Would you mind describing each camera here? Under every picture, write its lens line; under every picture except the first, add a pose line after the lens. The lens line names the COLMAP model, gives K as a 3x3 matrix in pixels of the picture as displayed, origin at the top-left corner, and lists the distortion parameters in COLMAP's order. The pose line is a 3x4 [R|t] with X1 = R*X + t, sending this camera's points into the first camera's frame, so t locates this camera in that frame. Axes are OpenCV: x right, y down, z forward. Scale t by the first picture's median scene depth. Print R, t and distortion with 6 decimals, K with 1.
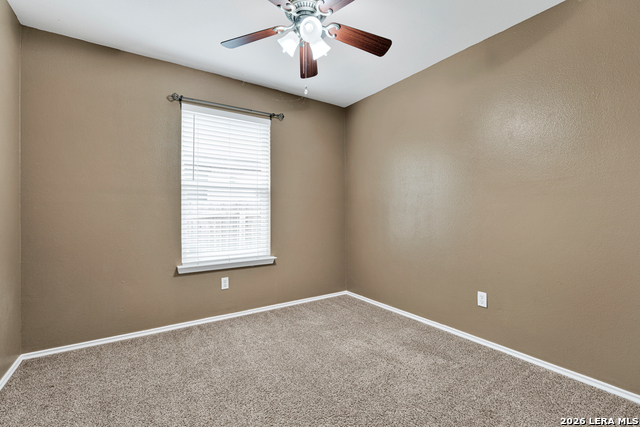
lens RADIAL K [[280.4, 0, 319.7], [0, 280.4, 212.0], [0, 0, 1]] dist [0.004300, 0.000464]
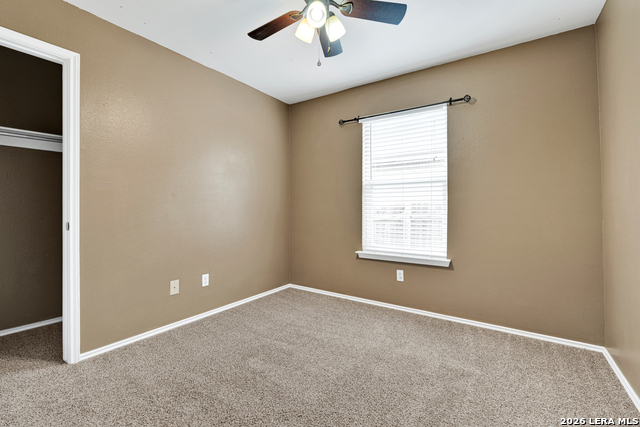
lens RADIAL K [[280.4, 0, 320.9], [0, 280.4, 210.7], [0, 0, 1]] dist [0.004300, 0.000464]
pose [[0.396174, 0.013756, -0.918073, 0.491471], [0.000952, 0.999881, 0.015393, -0.004020], [0.918175, -0.006972, 0.396114, 0.316101]]
